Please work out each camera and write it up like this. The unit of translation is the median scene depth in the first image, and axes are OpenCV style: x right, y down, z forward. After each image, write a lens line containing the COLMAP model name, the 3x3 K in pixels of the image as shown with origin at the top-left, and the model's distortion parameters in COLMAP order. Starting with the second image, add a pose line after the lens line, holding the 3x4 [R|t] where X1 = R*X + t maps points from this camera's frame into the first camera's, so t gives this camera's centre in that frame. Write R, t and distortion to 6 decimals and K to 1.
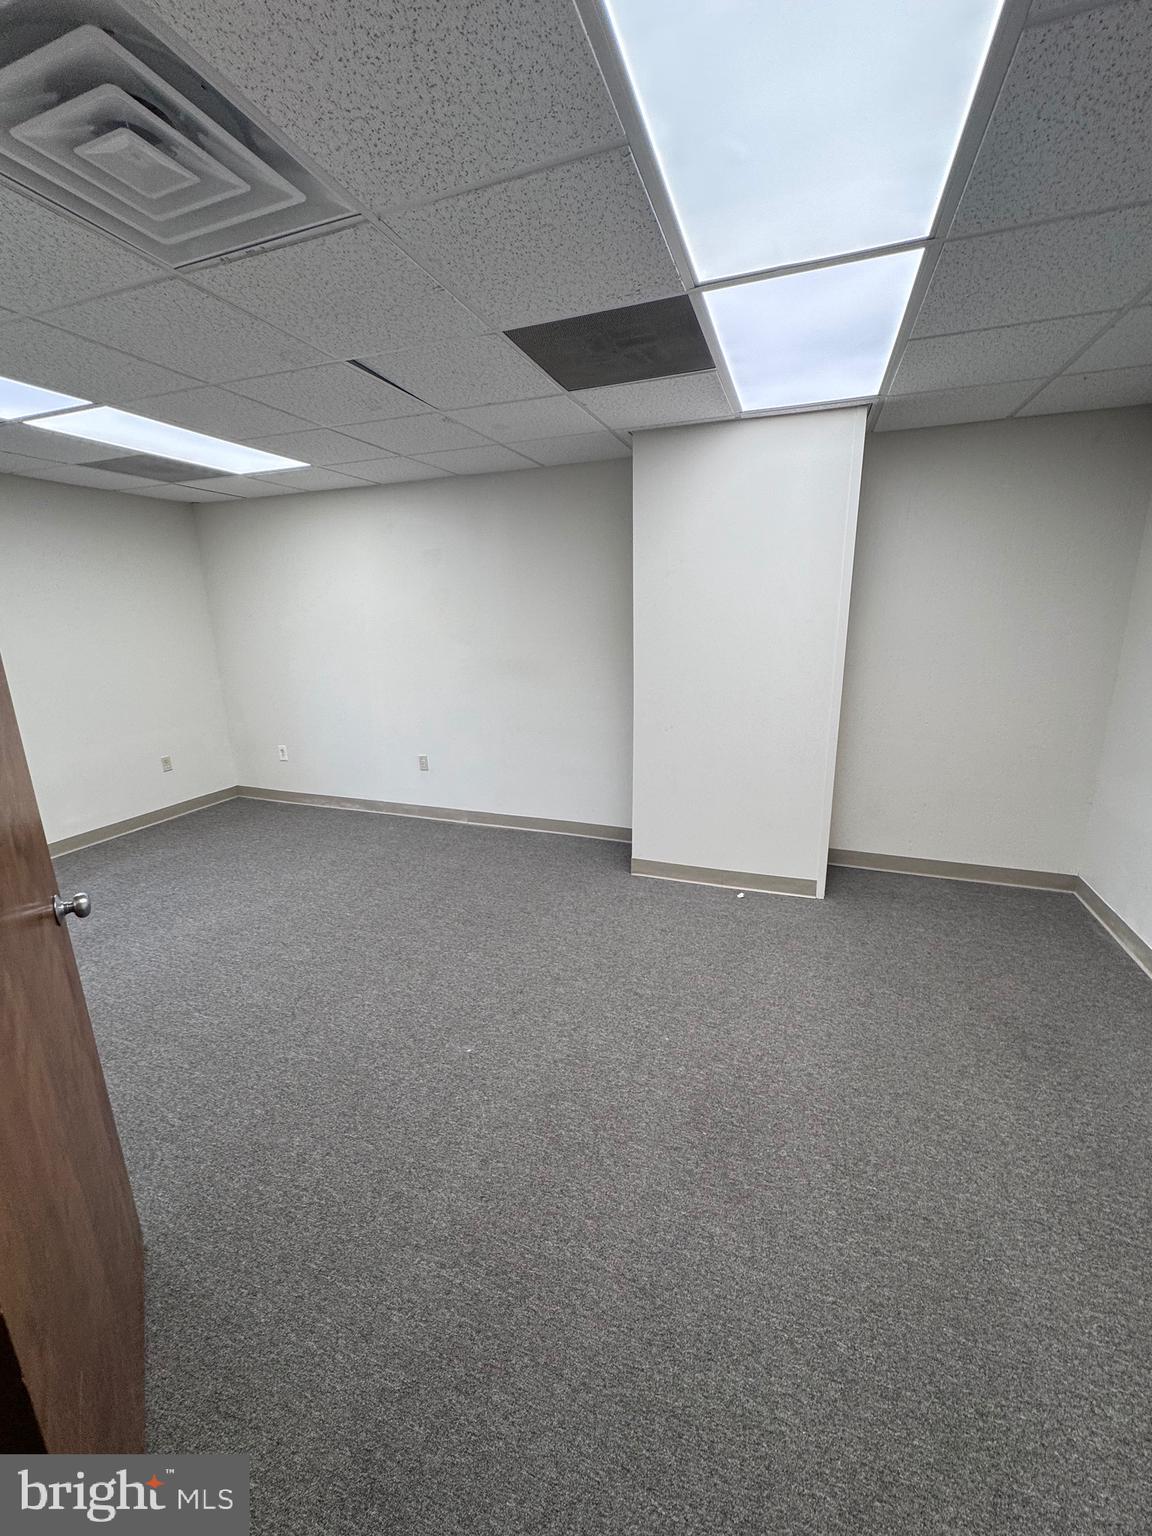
lens RADIAL K [[614.7, 0, 581.7], [0, 614.7, 768.0], [0, 0, 1]] dist [-0.001996, 0.000506]
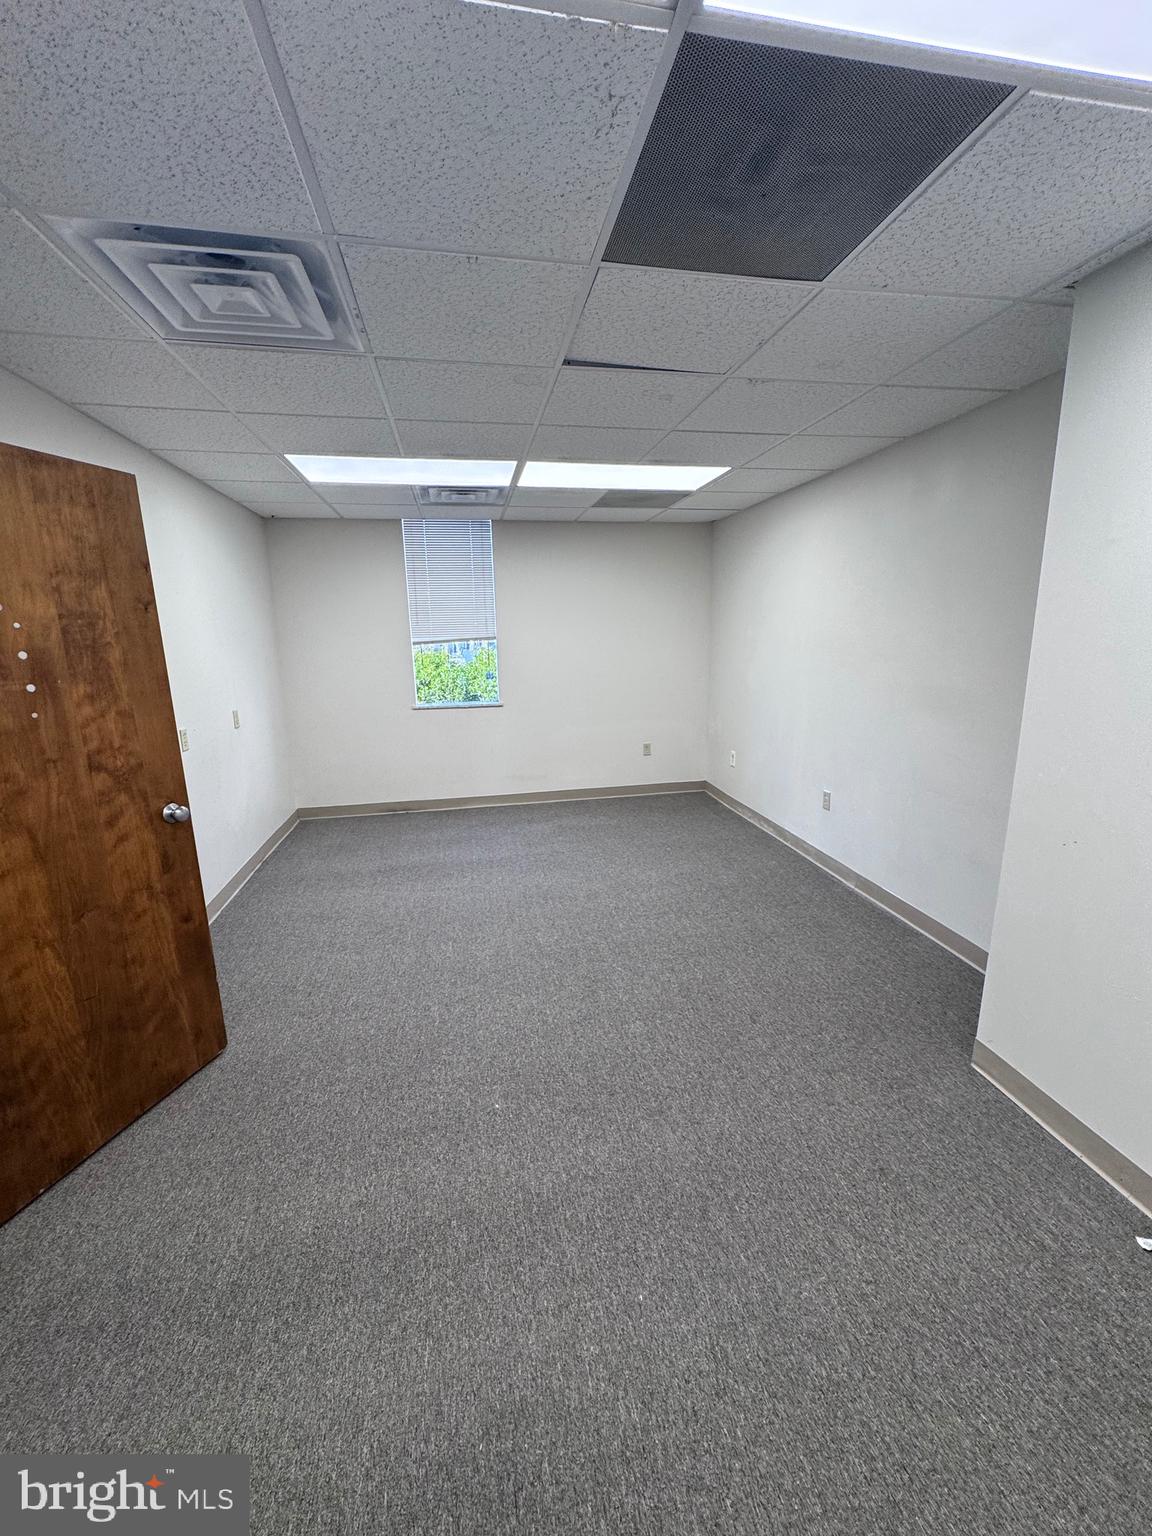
lens RADIAL K [[614.7, 0, 579.7], [0, 614.7, 768.7], [0, 0, 1]] dist [-0.001996, 0.000506]
pose [[0.508412, 0.196823, -0.838319, 0.295271], [-0.201684, 0.973667, 0.106286, -0.080362], [0.837163, 0.115039, 0.534720, 0.304018]]
